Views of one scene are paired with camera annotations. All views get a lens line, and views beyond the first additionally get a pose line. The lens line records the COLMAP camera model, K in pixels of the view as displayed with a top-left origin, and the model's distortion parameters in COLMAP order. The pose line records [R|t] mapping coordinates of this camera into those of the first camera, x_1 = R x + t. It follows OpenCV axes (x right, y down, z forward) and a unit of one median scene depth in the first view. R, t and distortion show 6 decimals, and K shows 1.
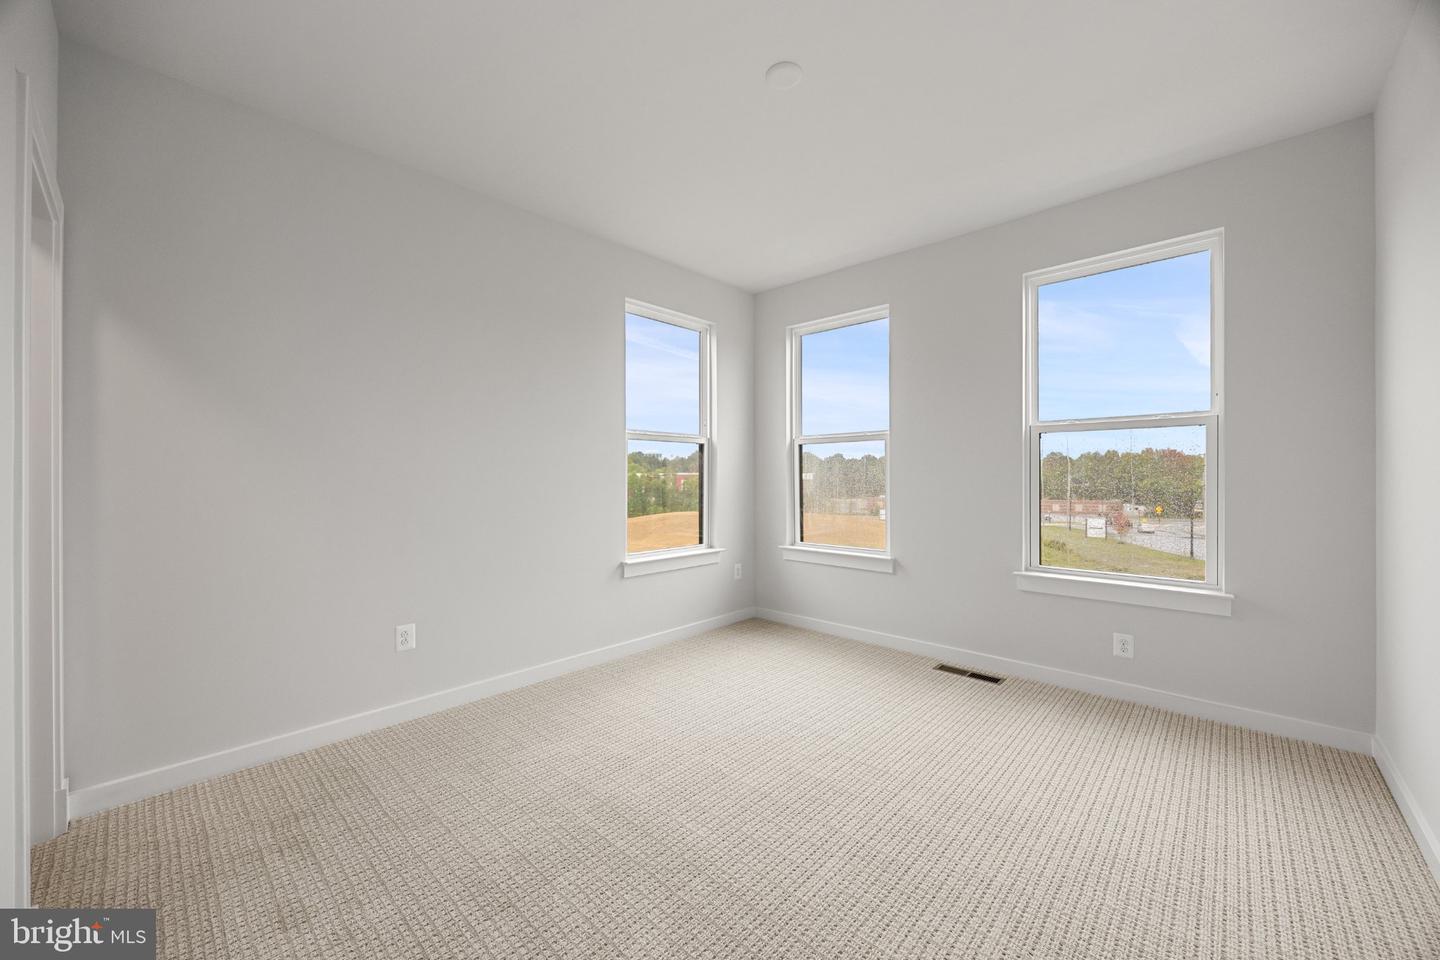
lens RADIAL K [[552.0, 0, 718.0], [0, 552.0, 478.7], [0, 0, 1]] dist [-0.004760, 0.000156]
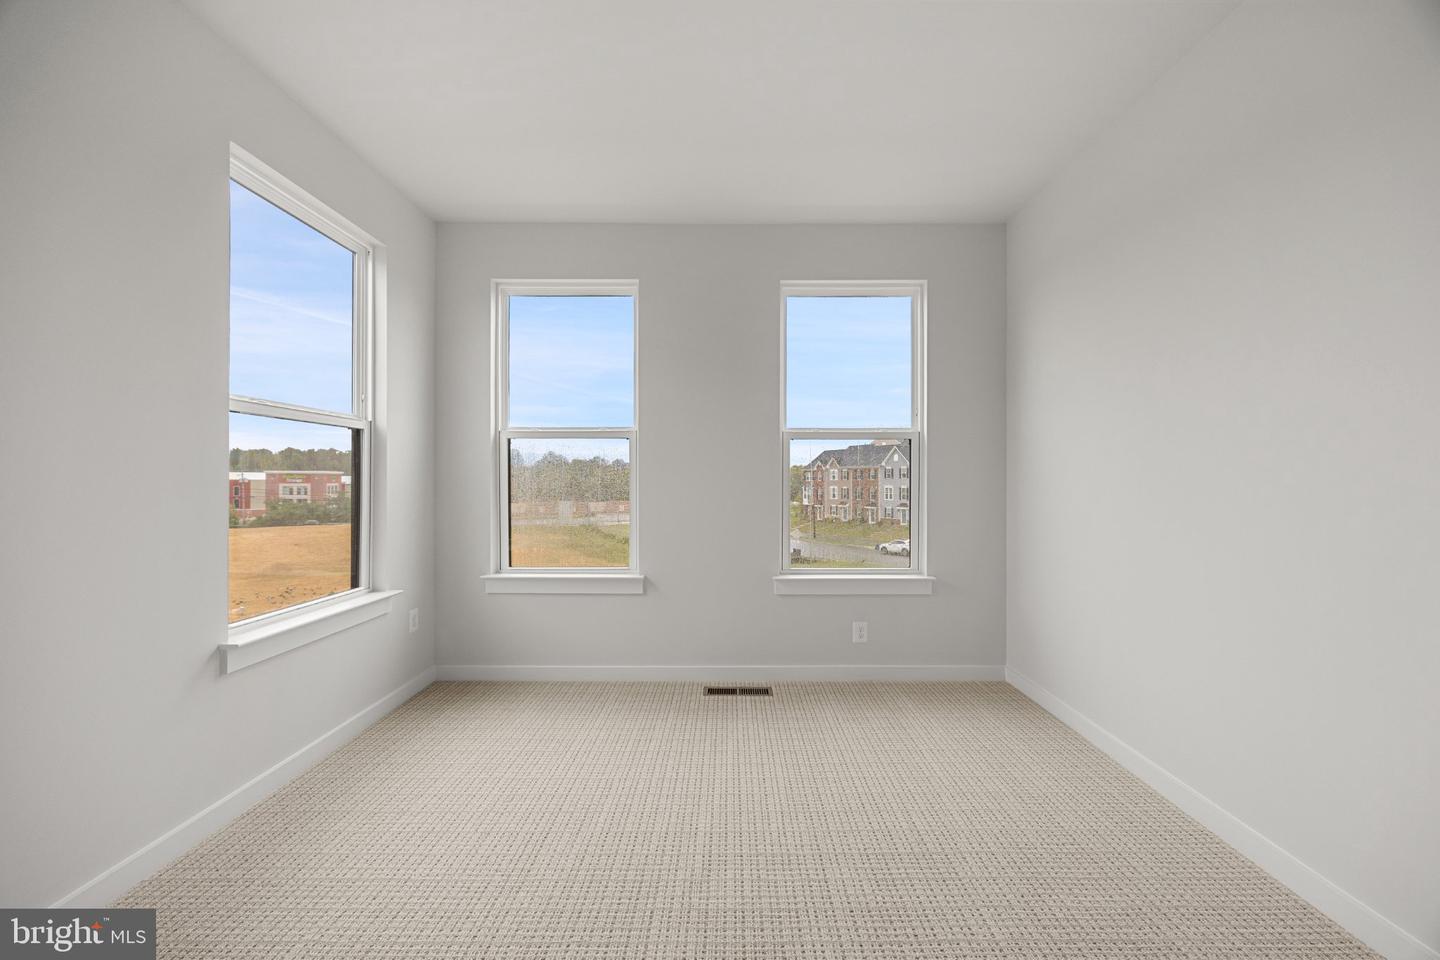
lens RADIAL K [[552.0, 0, 717.4], [0, 552.0, 479.9], [0, 0, 1]] dist [-0.004760, 0.000156]
pose [[0.725220, 0.001277, 0.688516, -0.178267], [0.001021, 0.999995, -0.002929, -0.003548], [-0.688517, 0.002827, 0.725215, 0.273813]]
